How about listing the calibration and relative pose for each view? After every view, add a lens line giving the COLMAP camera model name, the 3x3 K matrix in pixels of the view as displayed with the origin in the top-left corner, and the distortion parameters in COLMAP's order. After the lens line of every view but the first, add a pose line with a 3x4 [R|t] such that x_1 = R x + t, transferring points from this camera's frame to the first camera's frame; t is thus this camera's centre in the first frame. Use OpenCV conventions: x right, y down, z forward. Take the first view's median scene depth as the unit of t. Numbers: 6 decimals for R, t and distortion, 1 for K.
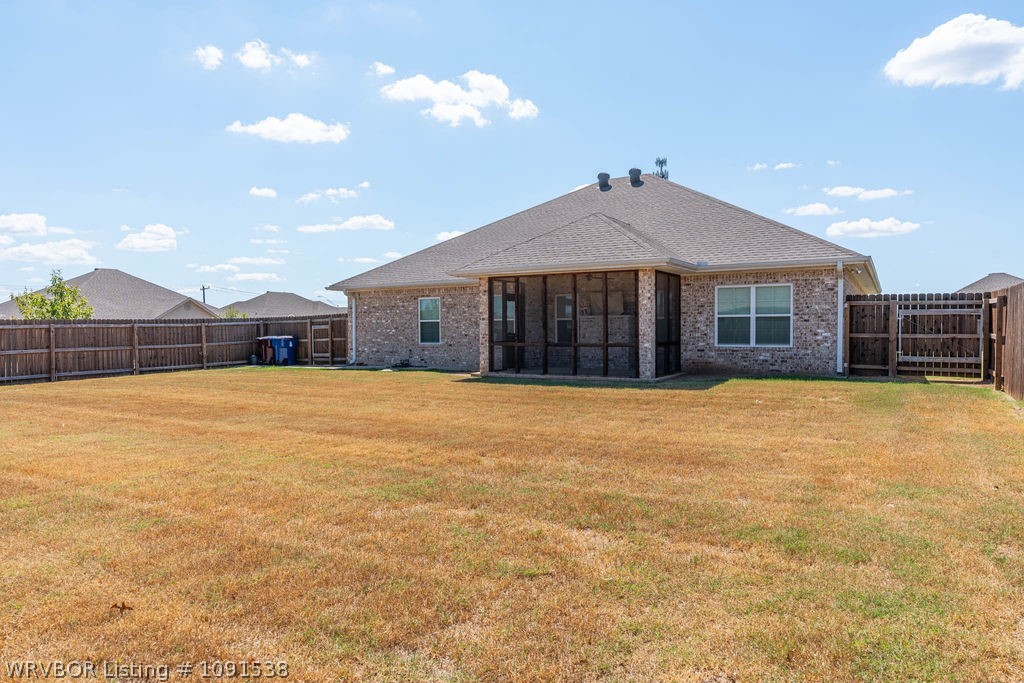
lens RADIAL K [[652.1, 0, 508.9], [0, 652.1, 342.5], [0, 0, 1]] dist [0.006793, 0.004489]
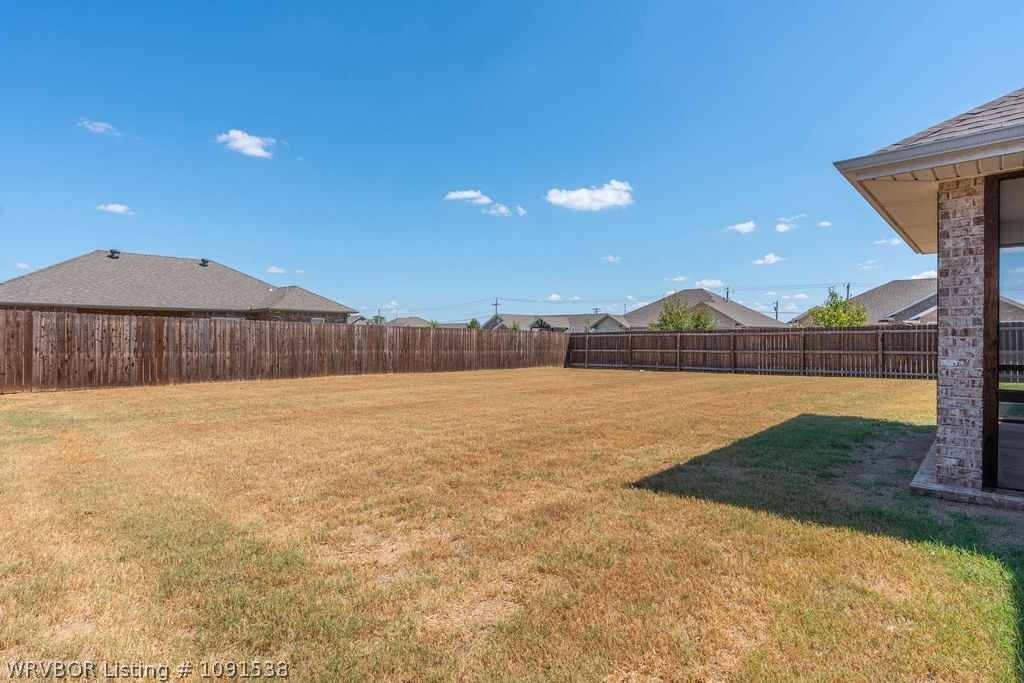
lens RADIAL K [[532.0, 0, 507.8], [0, 532.0, 341.4], [0, 0, 1]] dist [0.001183, 0.000546]
pose [[-0.207096, 0.016898, -0.978175, 0.417533], [-0.014694, 0.999684, 0.020380, -0.019355], [0.978210, 0.018594, -0.206782, 0.591457]]
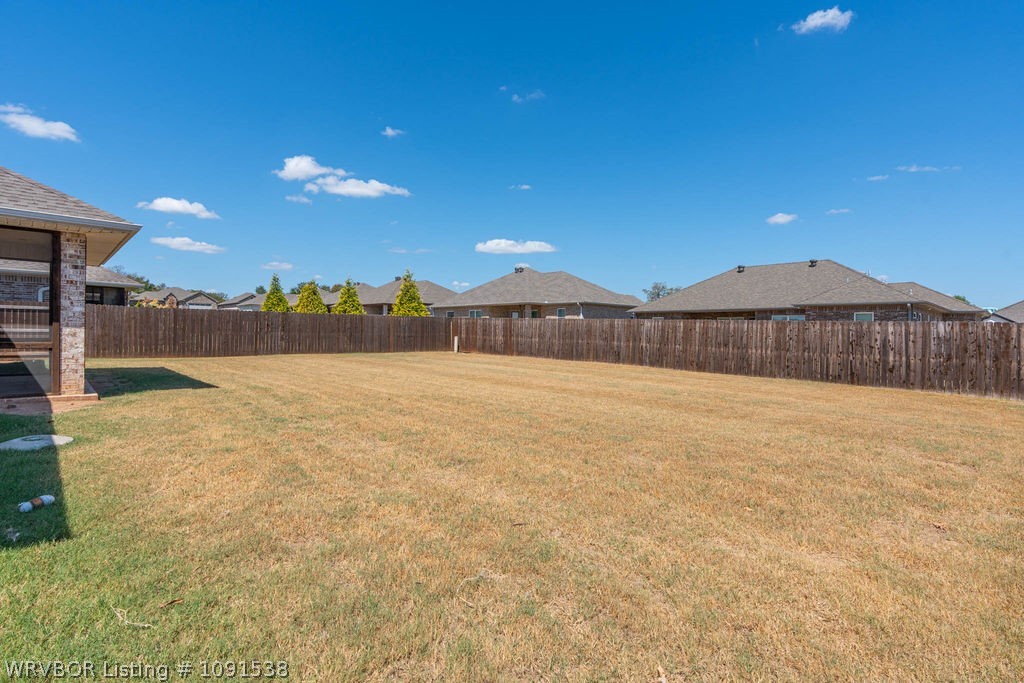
lens RADIAL K [[488.9, 0, 509.9], [0, 488.9, 339.4], [0, 0, 1]] dist [-0.002595, 0.001775]
pose [[-0.965221, -0.009361, 0.261269, -0.444773], [-0.001704, 0.999563, 0.029518, -0.014193], [-0.261431, 0.028046, -0.964815, 1.100443]]
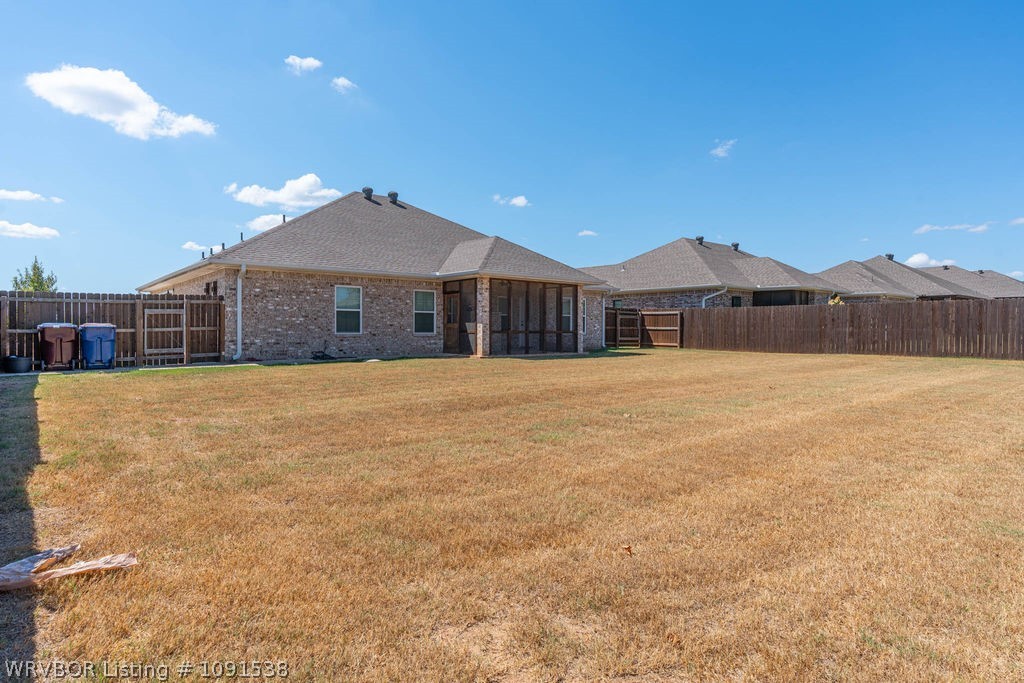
lens RADIAL K [[571.0, 0, 507.5], [0, 571.0, 337.2], [0, 0, 1]] dist [-0.029698, -0.002695]
pose [[0.333492, -0.004952, 0.942740, -0.846181], [0.011878, 0.999929, 0.001051, 0.009278], [-0.942678, 0.010848, 0.333527, 0.501148]]
